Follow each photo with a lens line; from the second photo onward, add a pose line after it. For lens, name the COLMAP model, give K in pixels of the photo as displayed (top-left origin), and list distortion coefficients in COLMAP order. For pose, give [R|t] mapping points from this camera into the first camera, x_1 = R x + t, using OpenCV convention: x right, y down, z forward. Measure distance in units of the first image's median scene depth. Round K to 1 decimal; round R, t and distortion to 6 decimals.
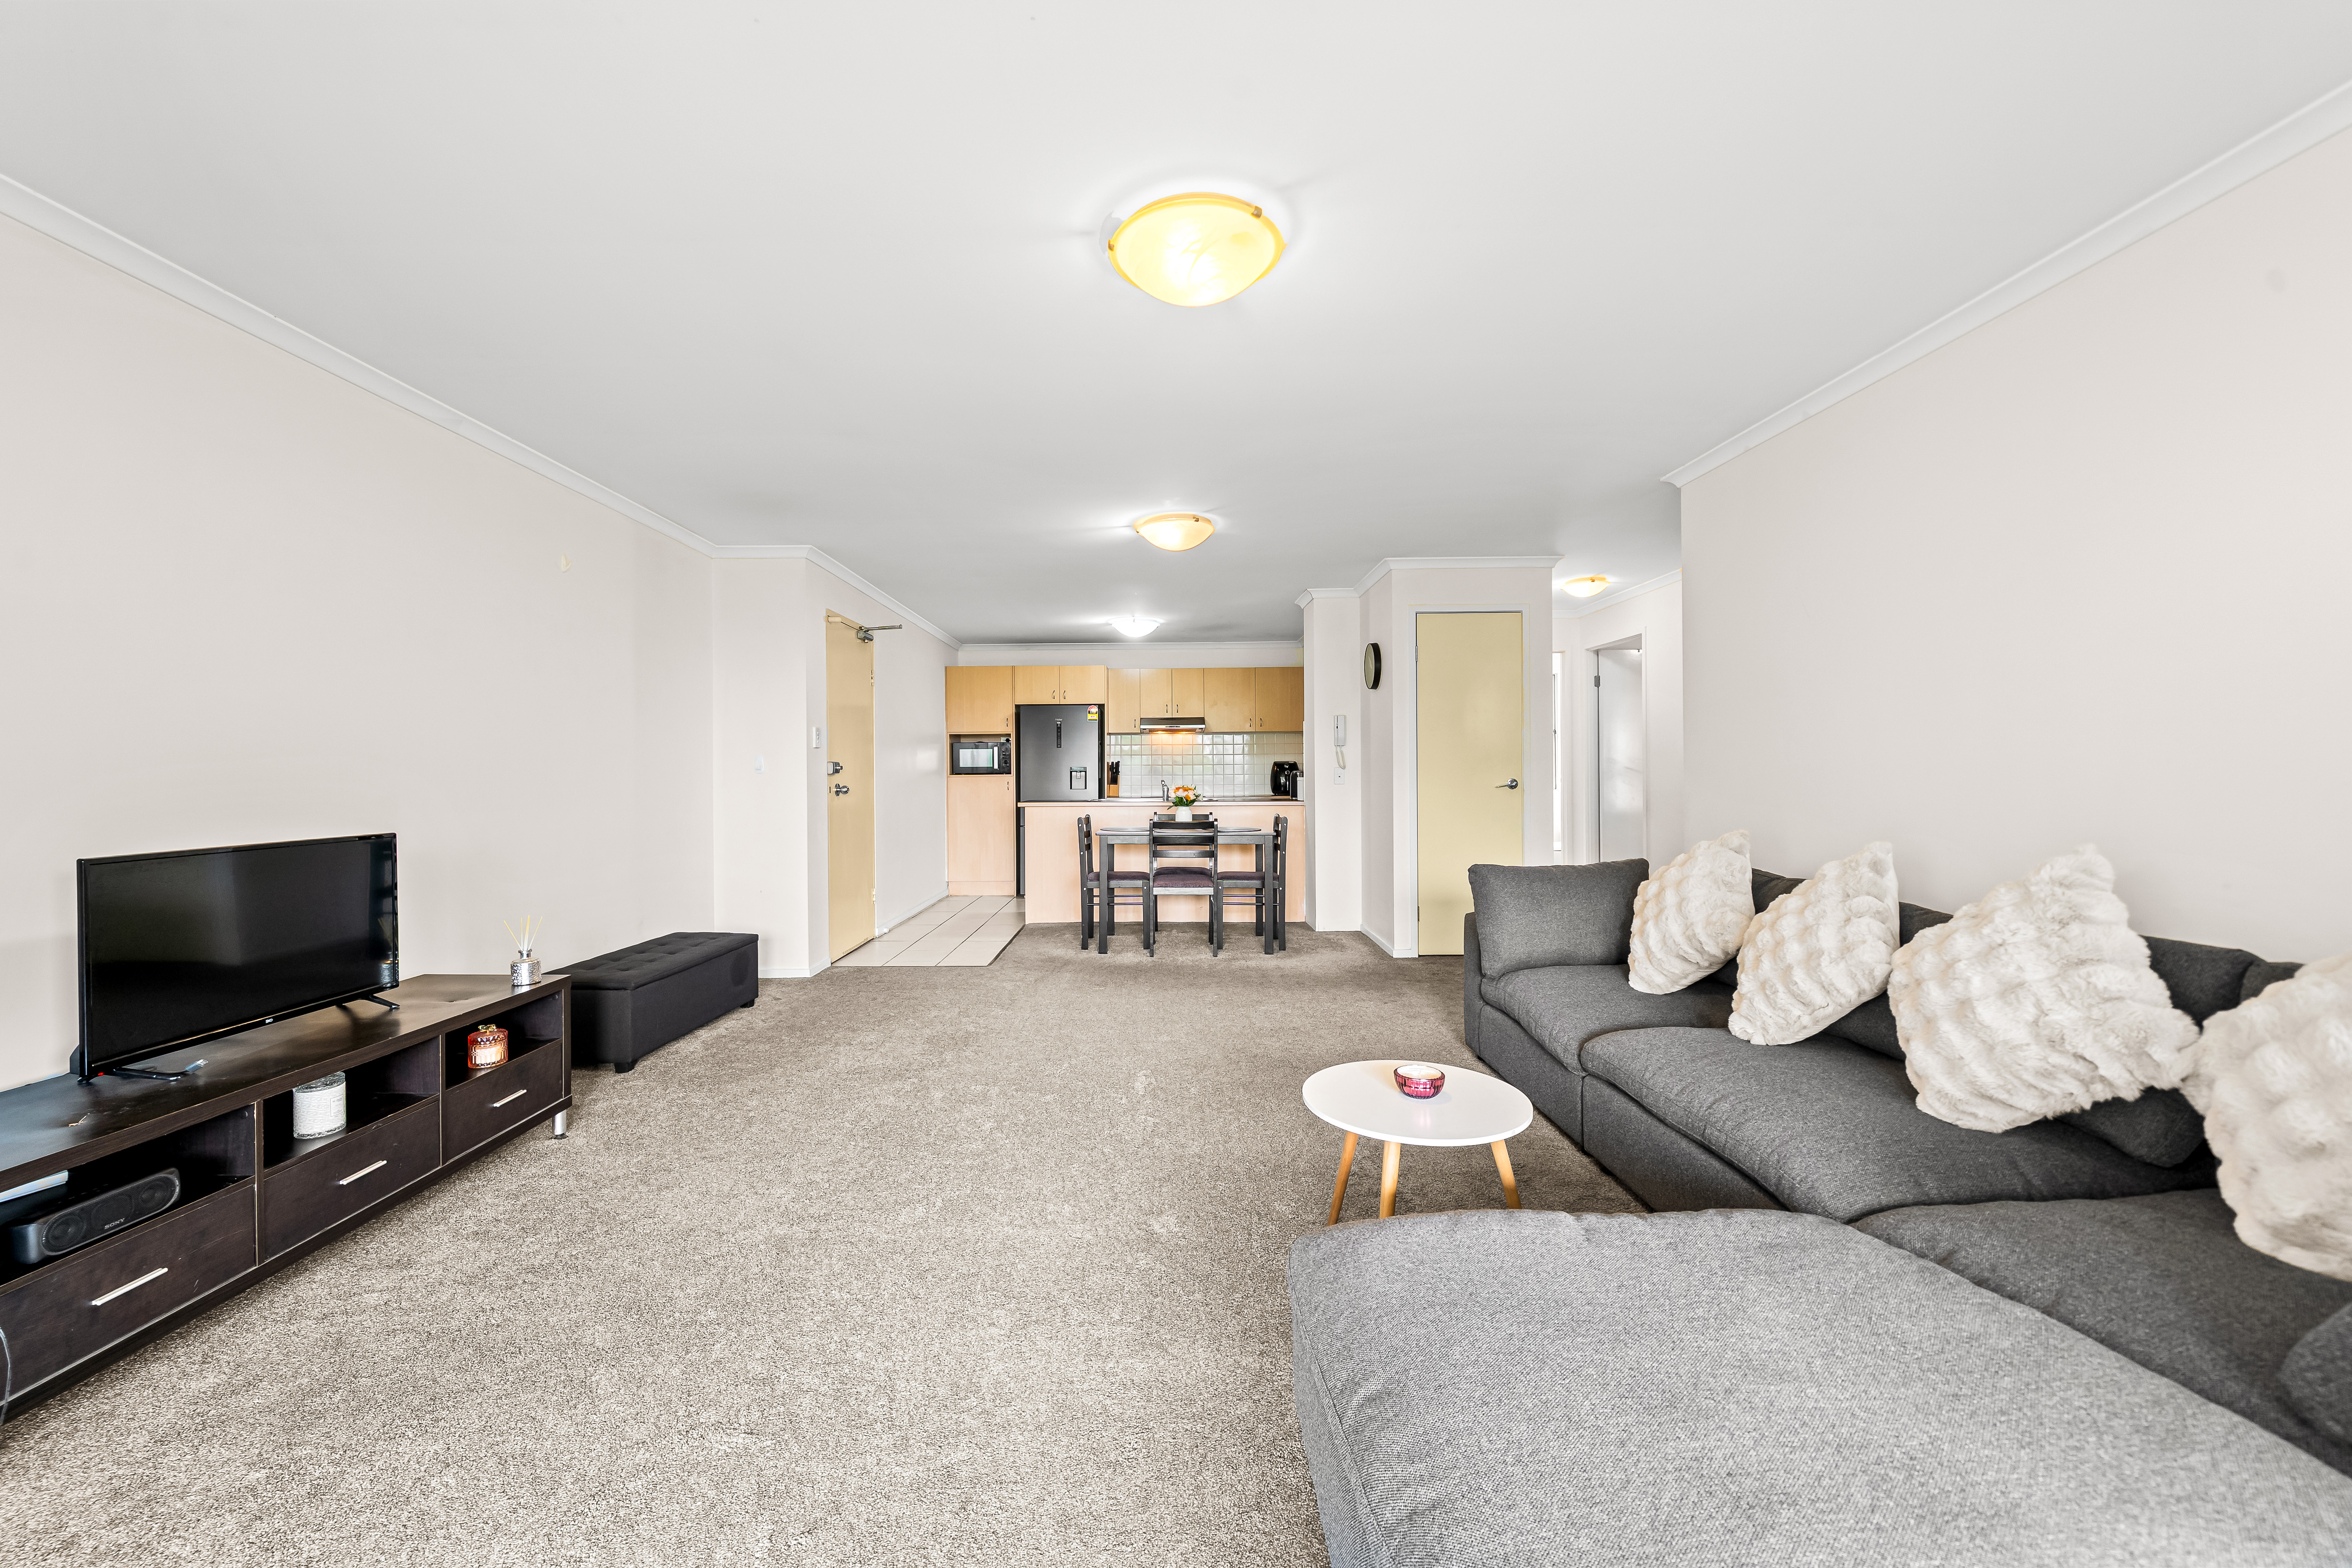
lens RADIAL K [[870.4, 0, 1170.4], [0, 870.4, 771.7], [0, 0, 1]] dist [-0.000401, 0.000006]
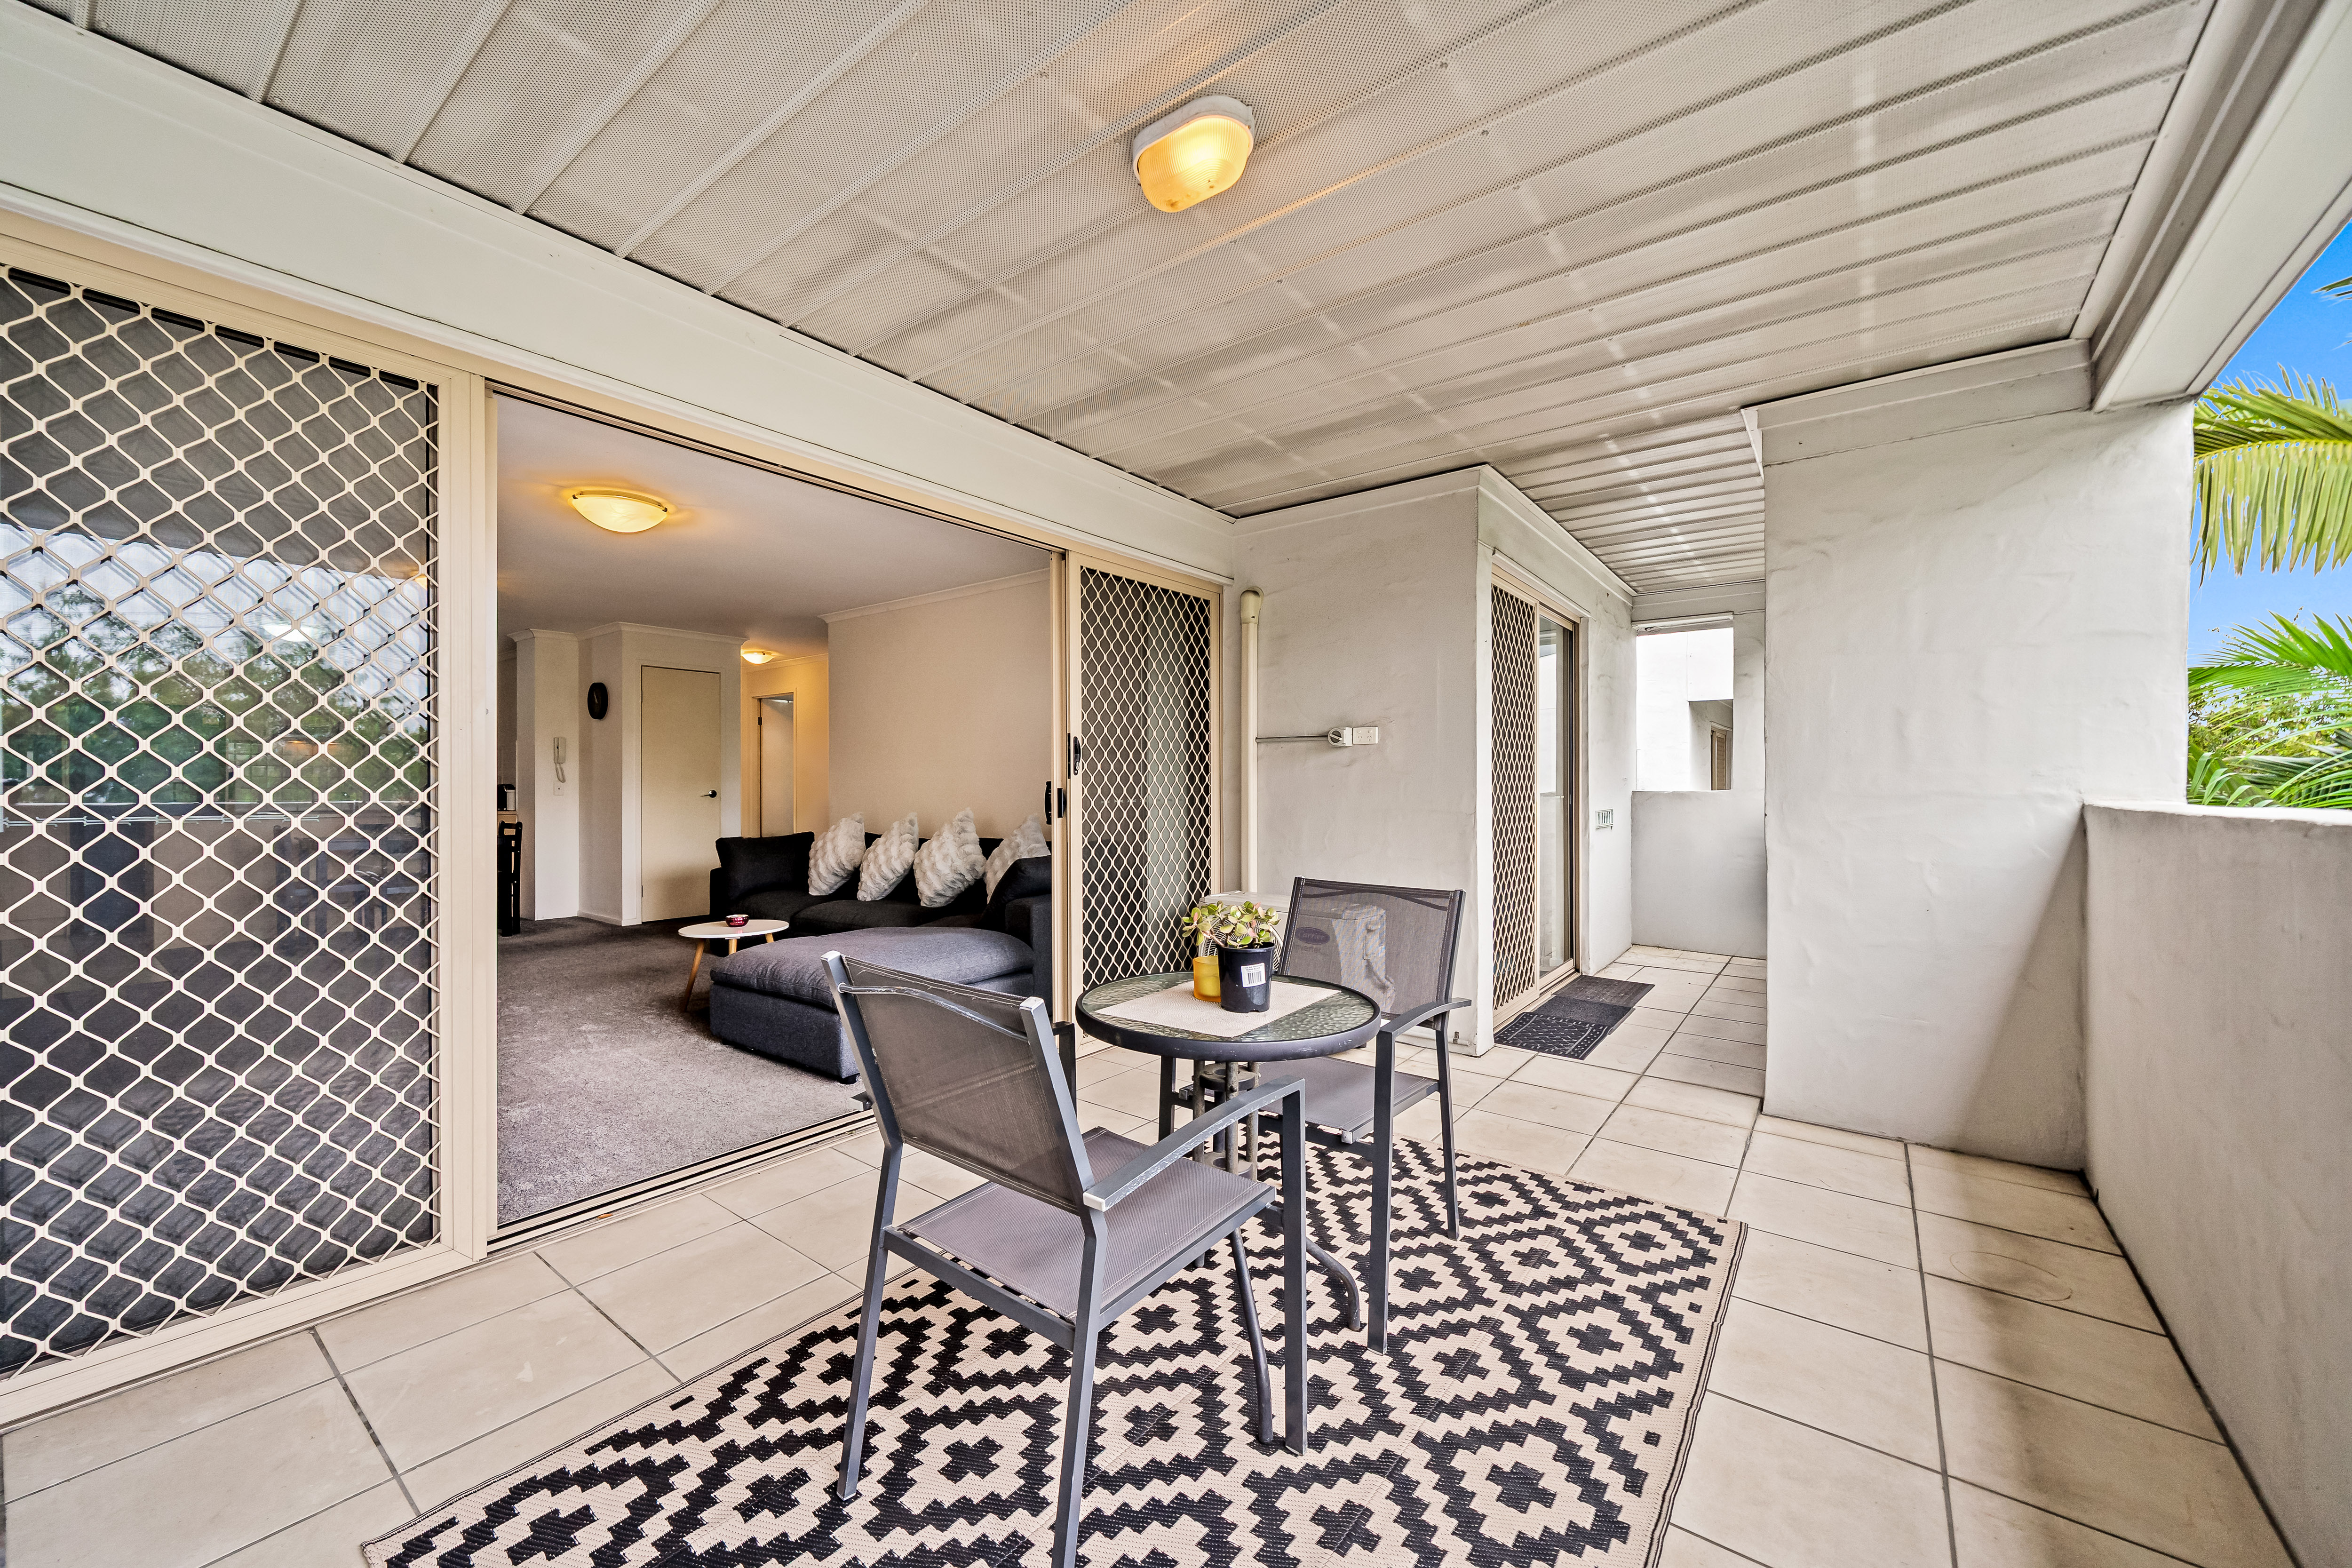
lens RADIAL K [[870.4, 0, 1154.6], [0, 870.4, 784.5], [0, 0, 1]] dist [-0.000401, 0.000006]
pose [[0.599674, 0.005731, 0.800224, -0.217298], [0.000731, 0.999970, -0.007709, 0.007427], [-0.800244, 0.005208, 0.599652, -0.299980]]
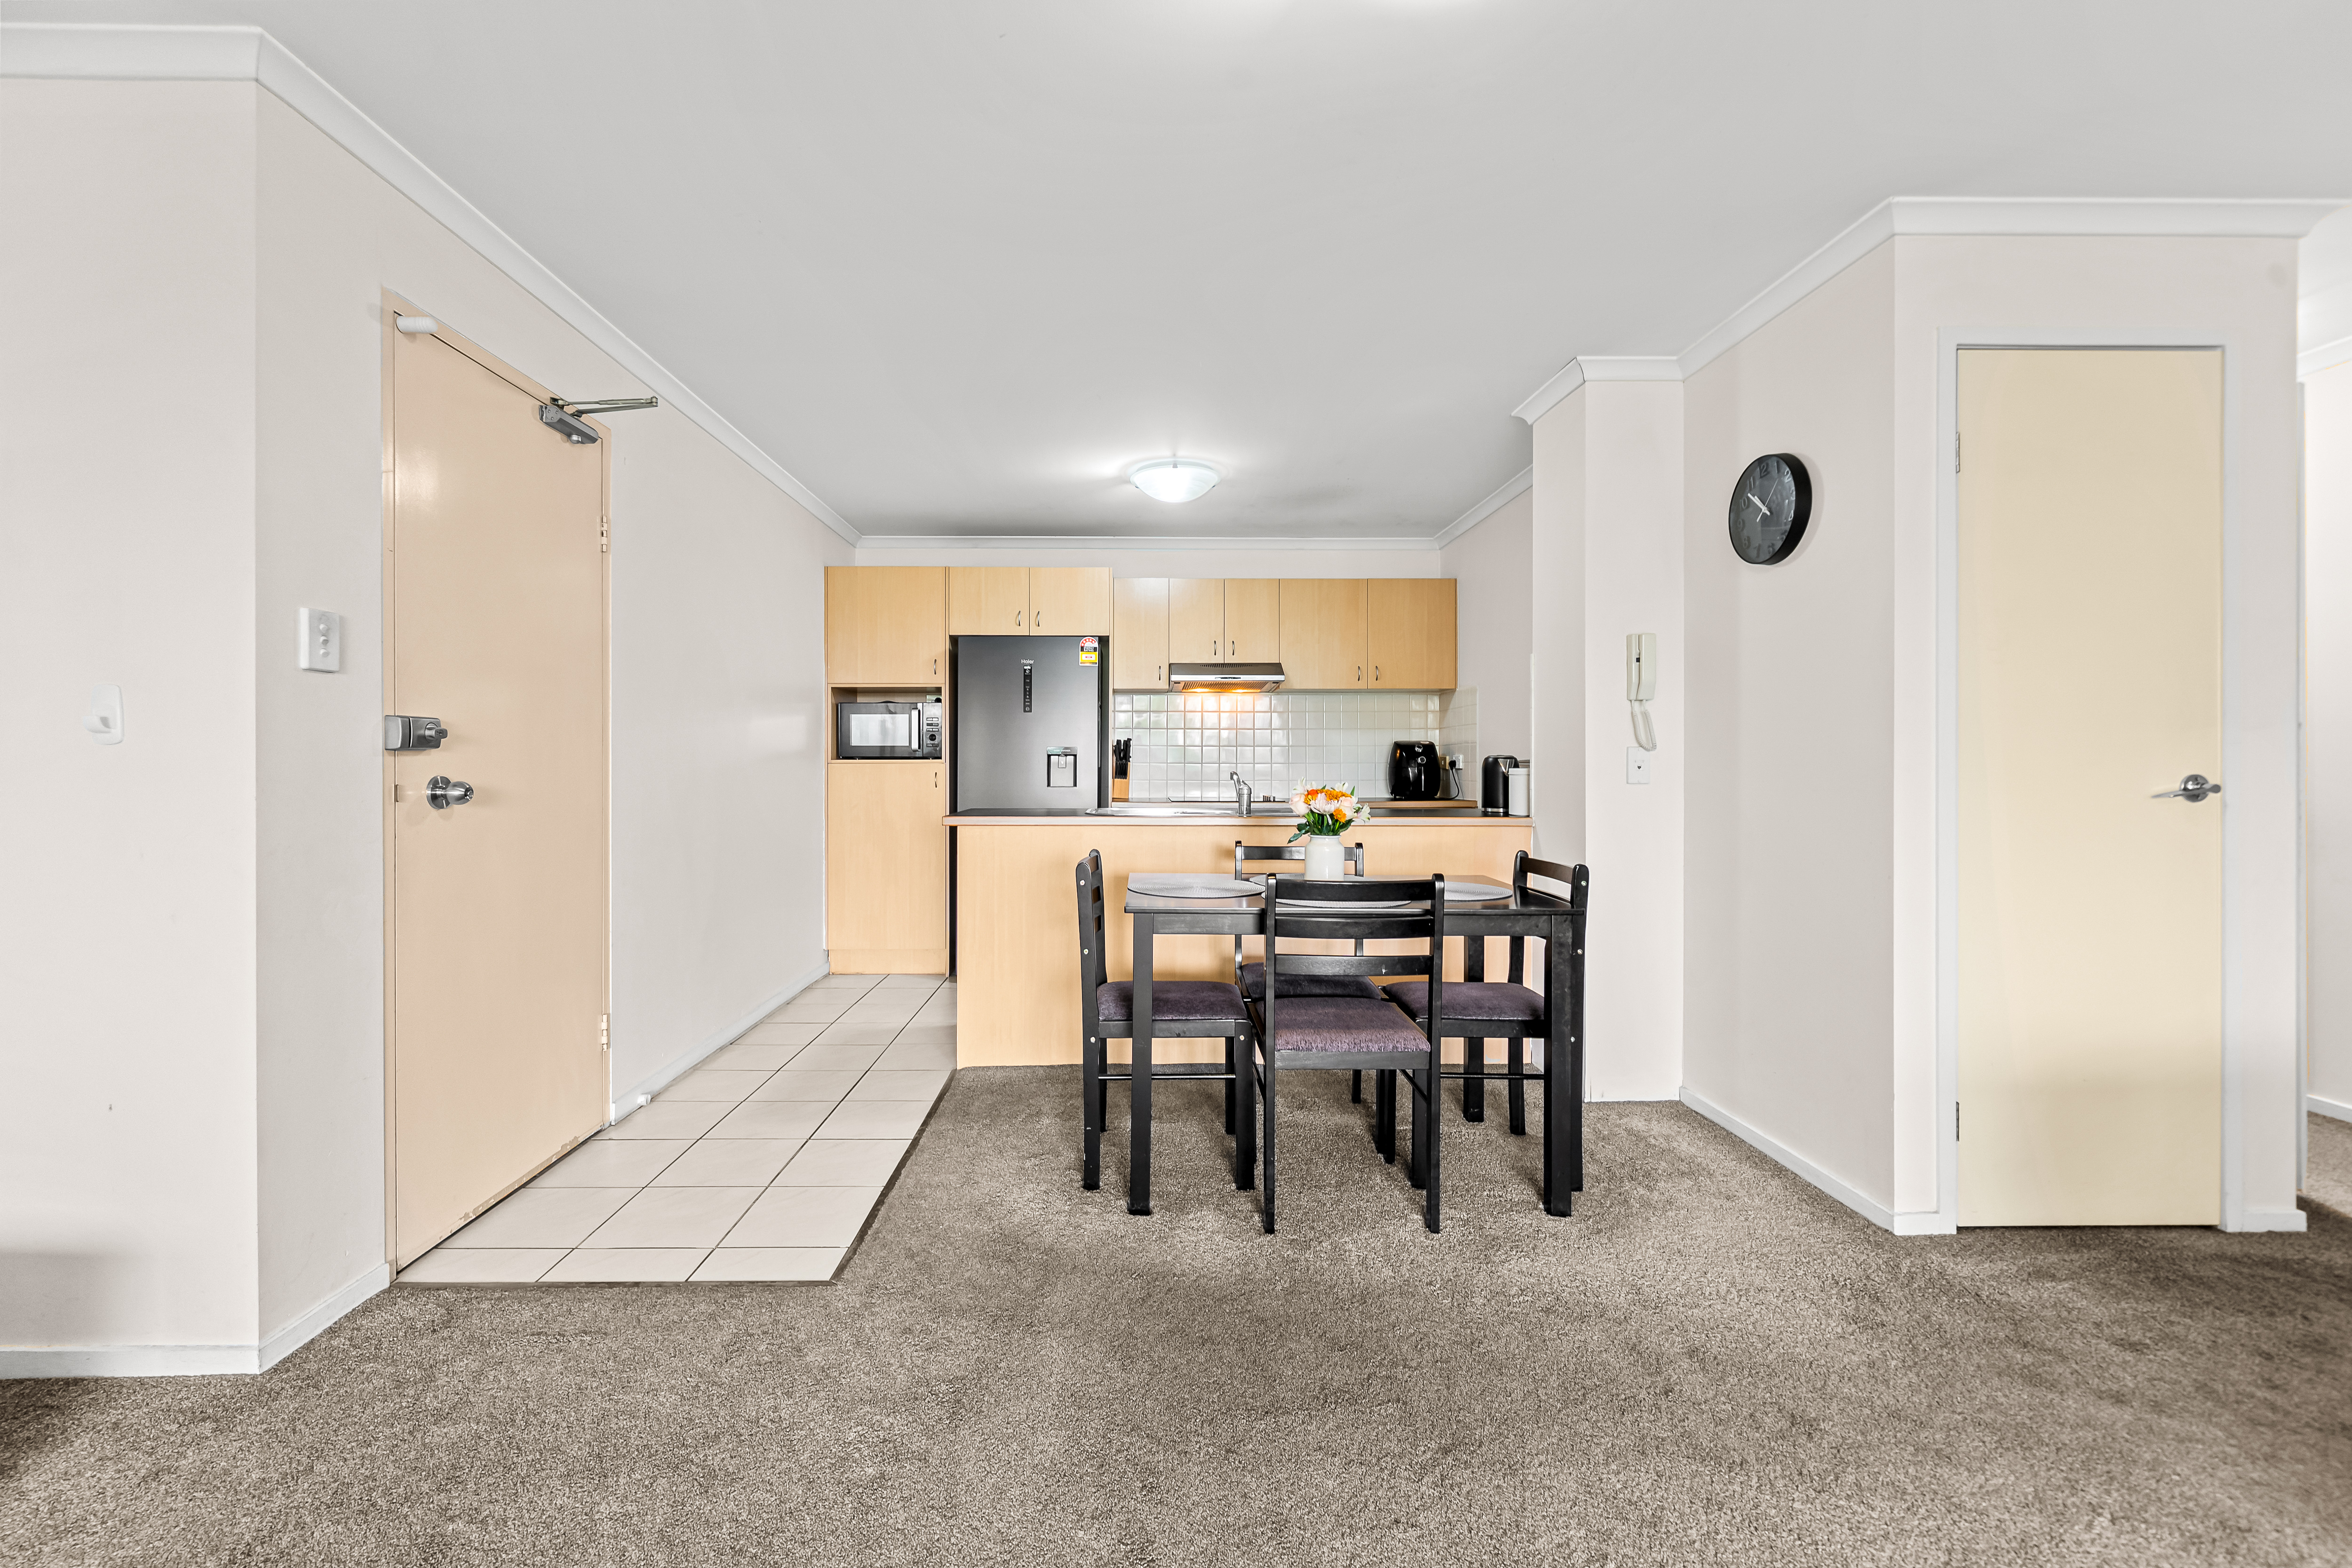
lens RADIAL K [[942.0, 0, 1161.1], [0, 942.0, 761.5], [0, 0, 1]] dist [0.000635, -0.000091]
pose [[0.999813, 0.007116, 0.017990, -0.054325], [-0.007098, 0.999974, -0.001055, 0.003824], [-0.017997, 0.000927, 0.999838, 0.402741]]
